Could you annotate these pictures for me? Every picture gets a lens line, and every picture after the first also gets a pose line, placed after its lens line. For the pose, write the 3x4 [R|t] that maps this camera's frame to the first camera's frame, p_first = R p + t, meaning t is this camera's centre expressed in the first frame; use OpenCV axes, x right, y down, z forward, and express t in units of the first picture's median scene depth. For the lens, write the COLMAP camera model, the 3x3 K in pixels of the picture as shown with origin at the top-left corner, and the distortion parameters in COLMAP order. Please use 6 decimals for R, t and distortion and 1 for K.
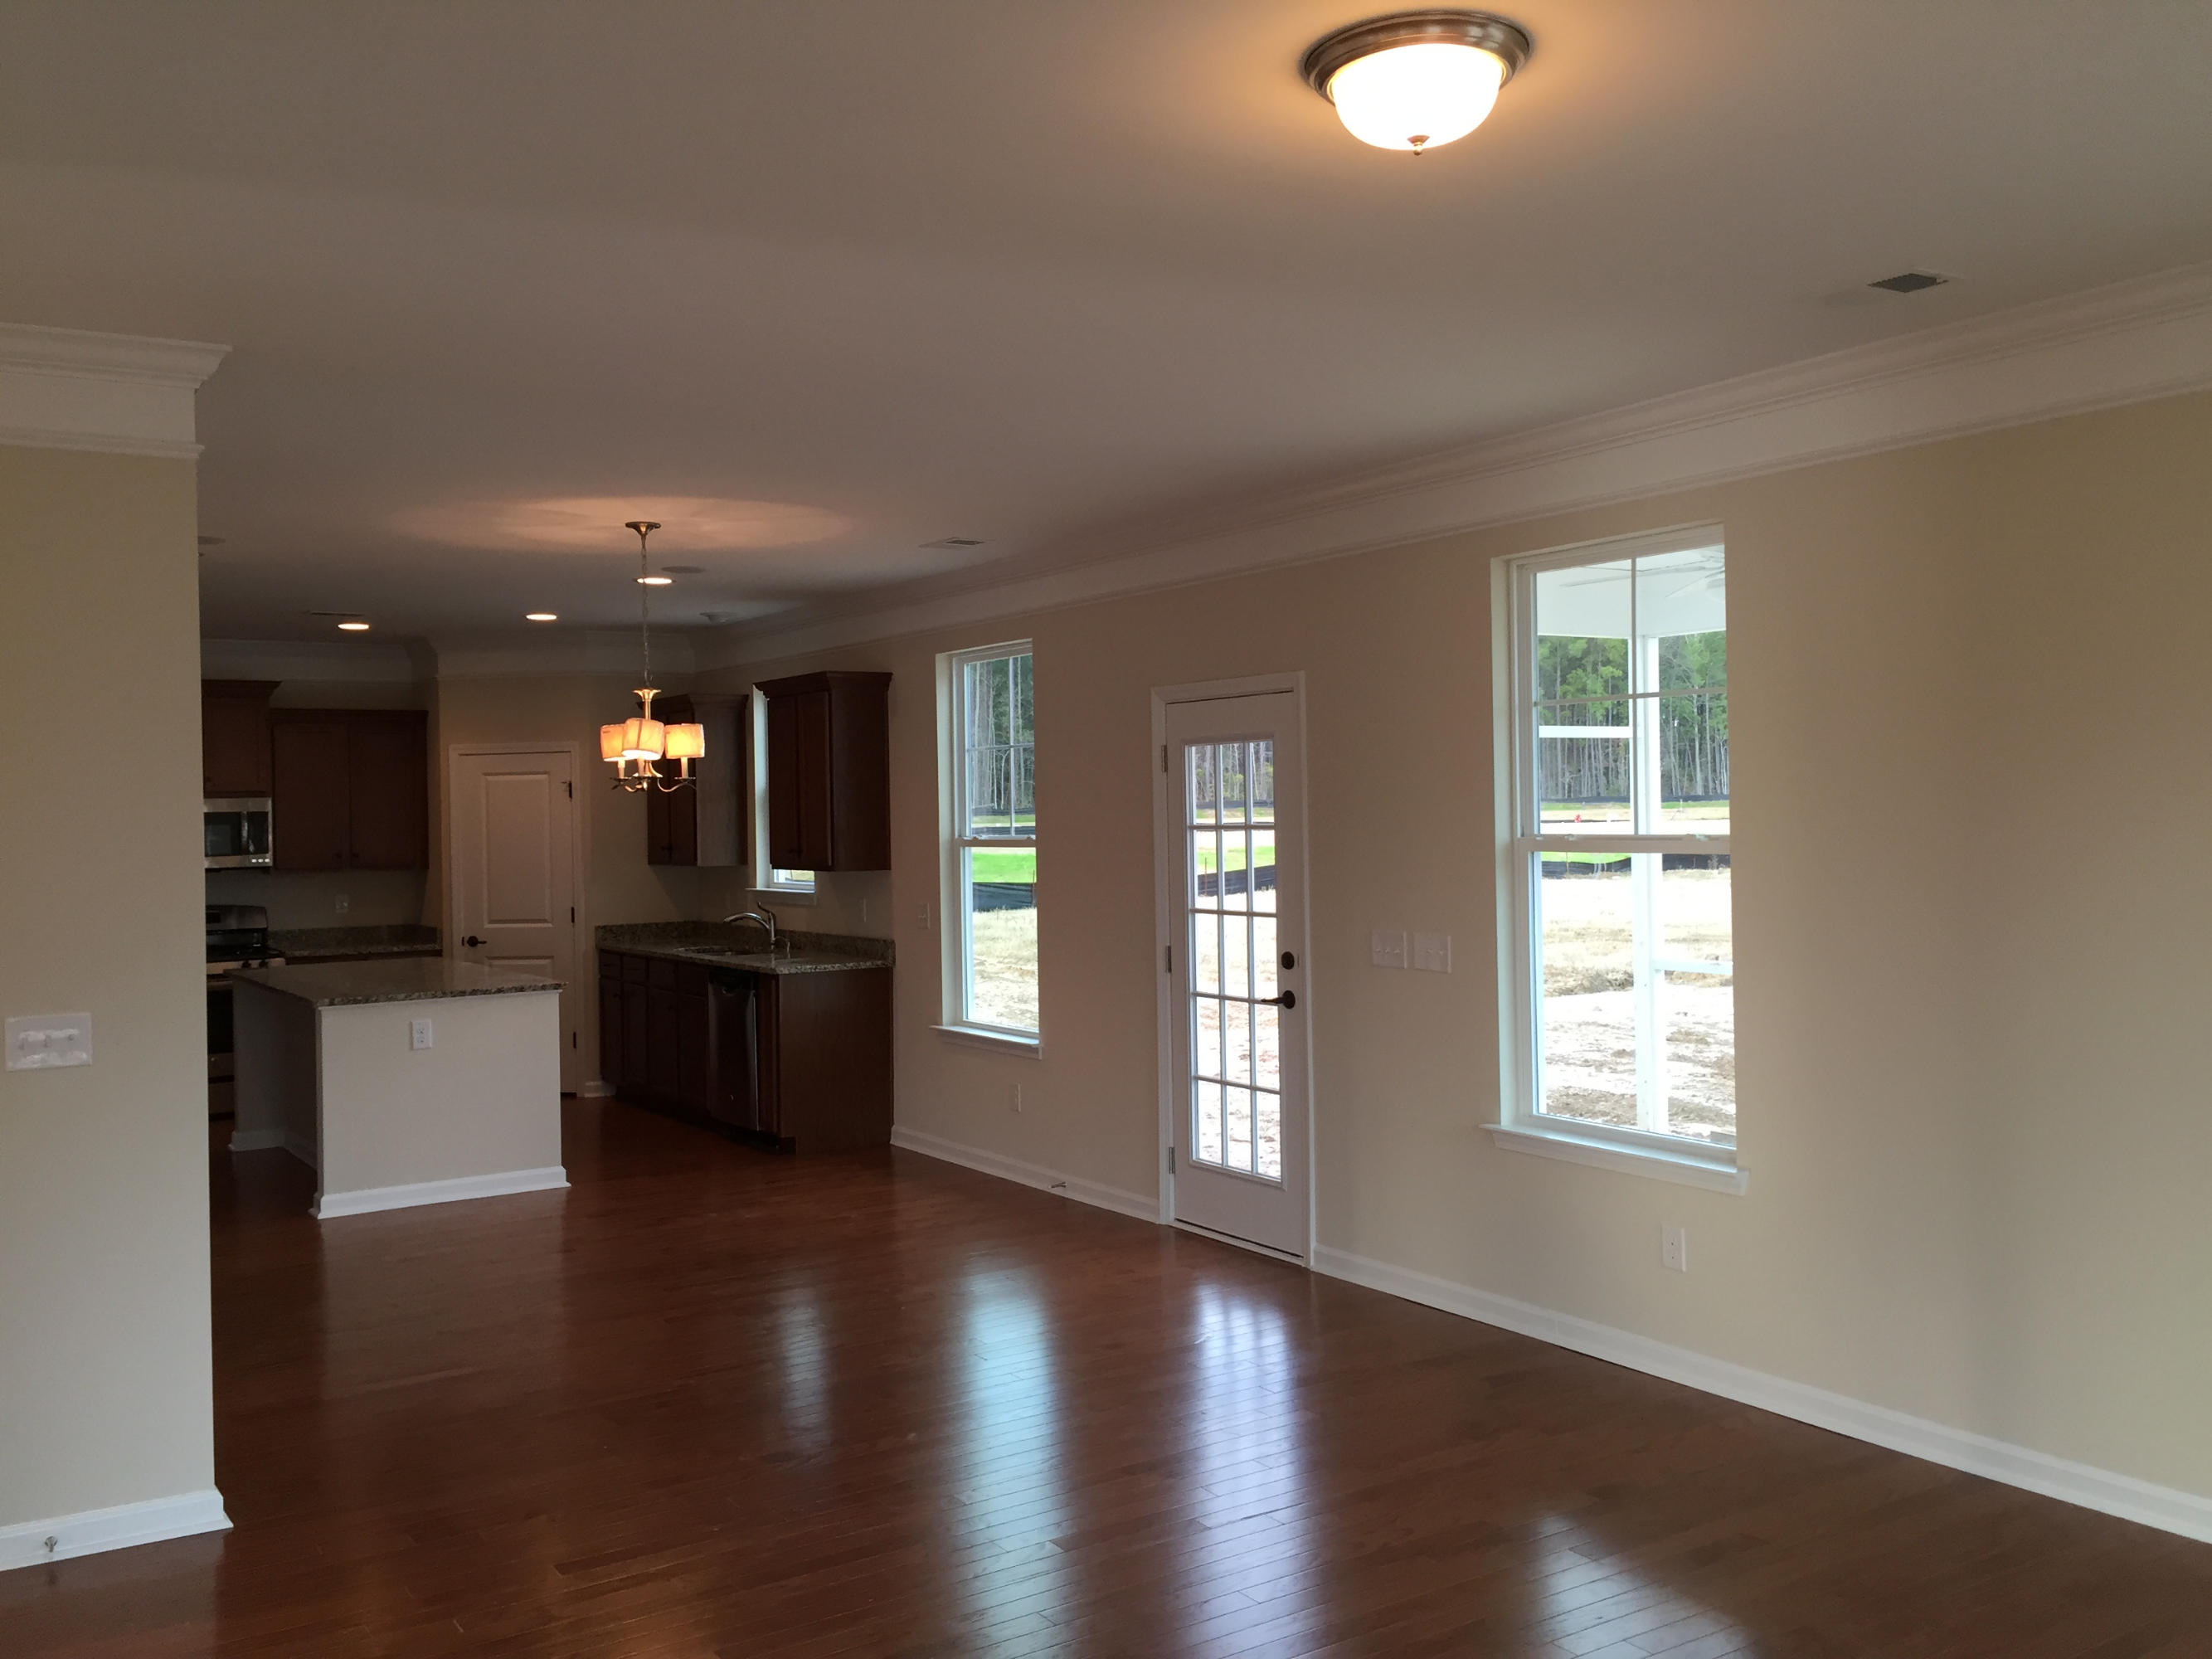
lens RADIAL K [[1889.1, 0, 1107.7], [0, 1889.1, 822.6], [0, 0, 1]] dist [0.046722, -0.009734]
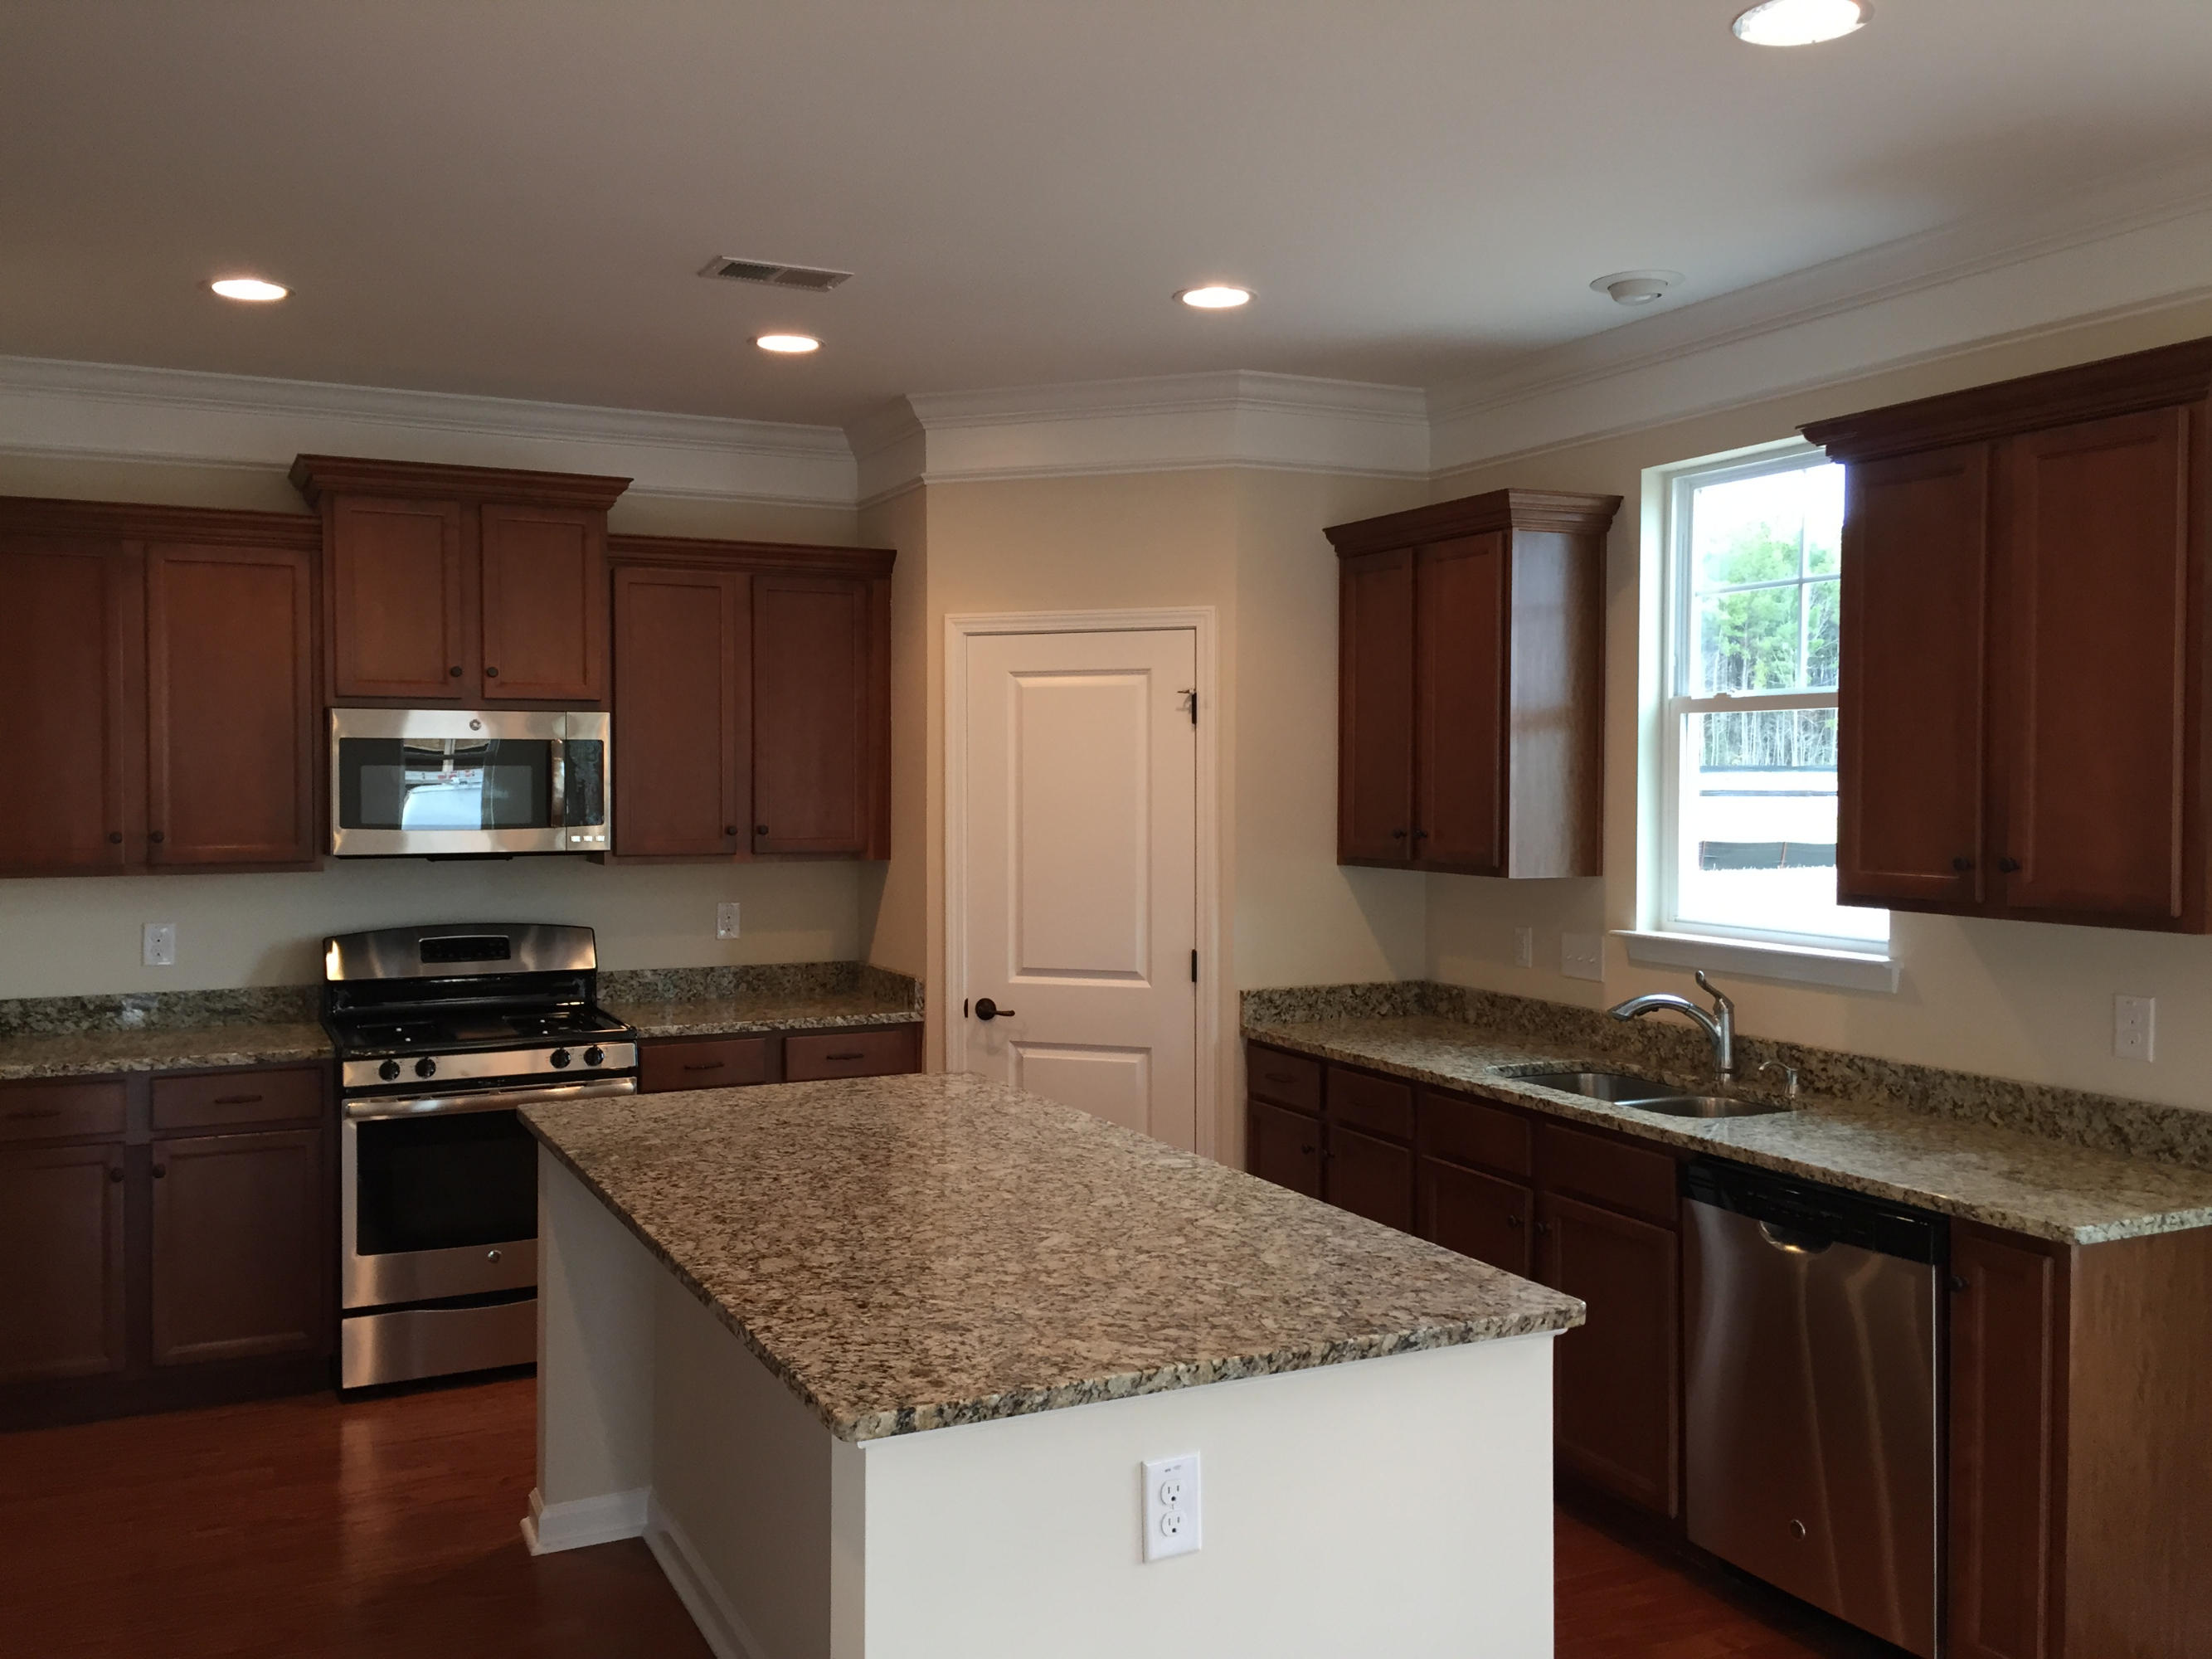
lens RADIAL K [[1889.1, 0, 1105.5], [0, 1889.1, 828.0], [0, 0, 1]] dist [0.046722, -0.009734]
pose [[0.991835, 0.025533, -0.124947, -0.245522], [-0.022298, 0.999381, 0.027226, 0.000825], [0.125565, -0.024218, 0.991790, 0.520218]]
